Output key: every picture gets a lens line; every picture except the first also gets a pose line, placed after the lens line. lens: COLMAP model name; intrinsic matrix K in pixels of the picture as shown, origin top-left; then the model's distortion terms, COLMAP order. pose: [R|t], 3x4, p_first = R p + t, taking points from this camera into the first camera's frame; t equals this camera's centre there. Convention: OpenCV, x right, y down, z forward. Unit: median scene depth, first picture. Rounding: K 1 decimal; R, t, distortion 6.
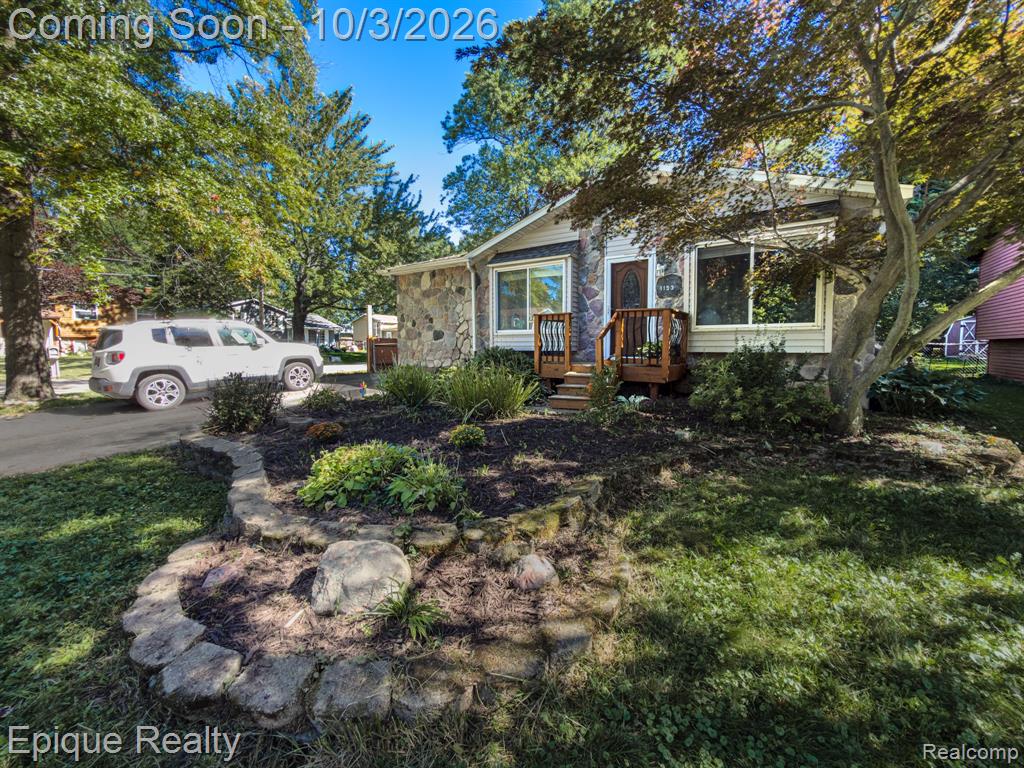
lens RADIAL K [[413.6, 0, 513.6], [0, 413.6, 373.0], [0, 0, 1]] dist [-0.004112, -0.000236]
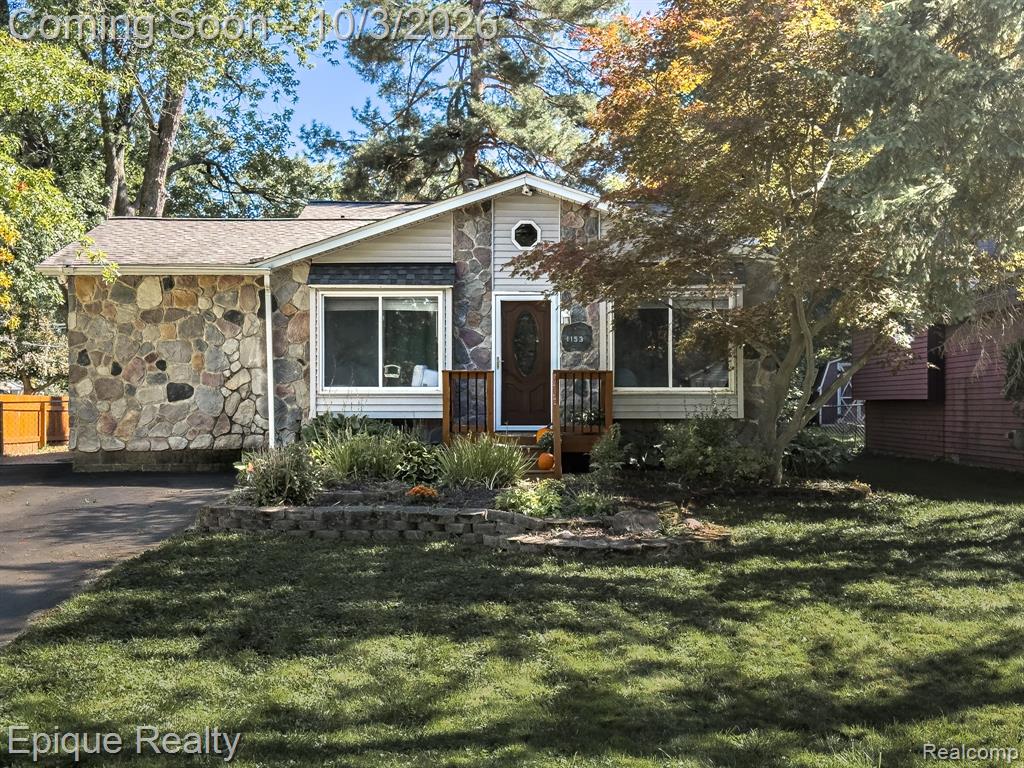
lens RADIAL K [[1428.2, 0, 512.9], [0, 1428.2, 387.8], [0, 0, 1]] dist [0.058780, 0.000000]
pose [[0.824860, 0.006696, 0.565298, -1.187378], [0.037133, 0.997129, -0.065994, 0.061550], [-0.564117, 0.075427, 0.822243, -1.104336]]
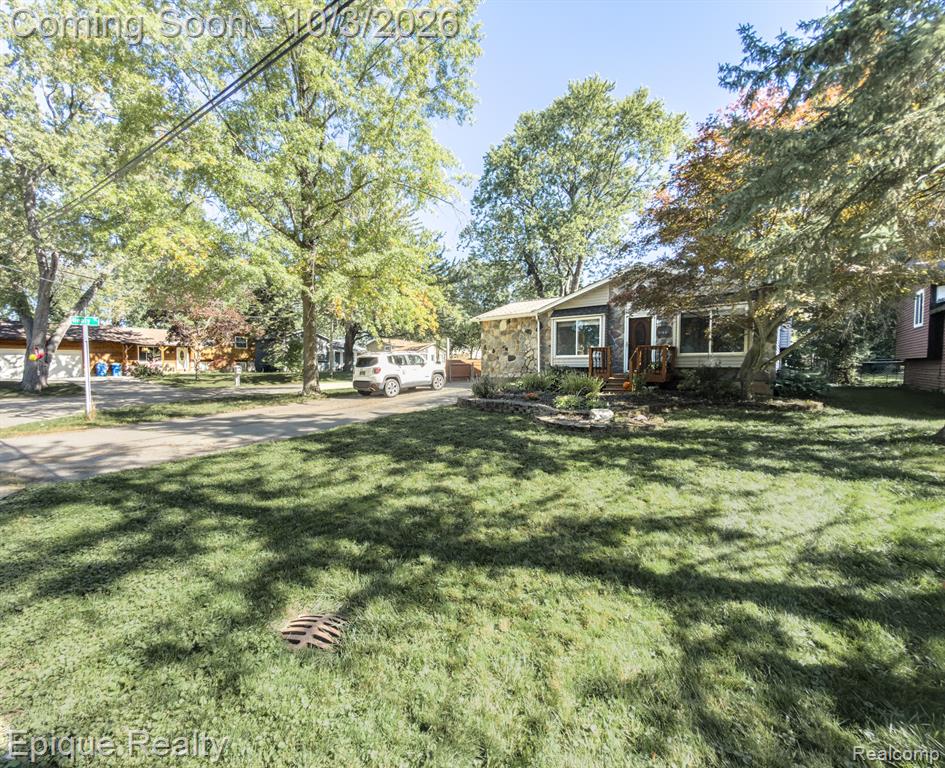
lens RADIAL K [[407.4, 0, 430.5], [0, 407.4, 383.1], [0, 0, 1]] dist [-0.001050, -0.000111]
pose [[0.991342, 0.002844, -0.131278, -0.380866], [-0.005725, 0.999751, -0.021574, 0.058781], [0.131184, 0.022139, 0.991111, -0.850311]]
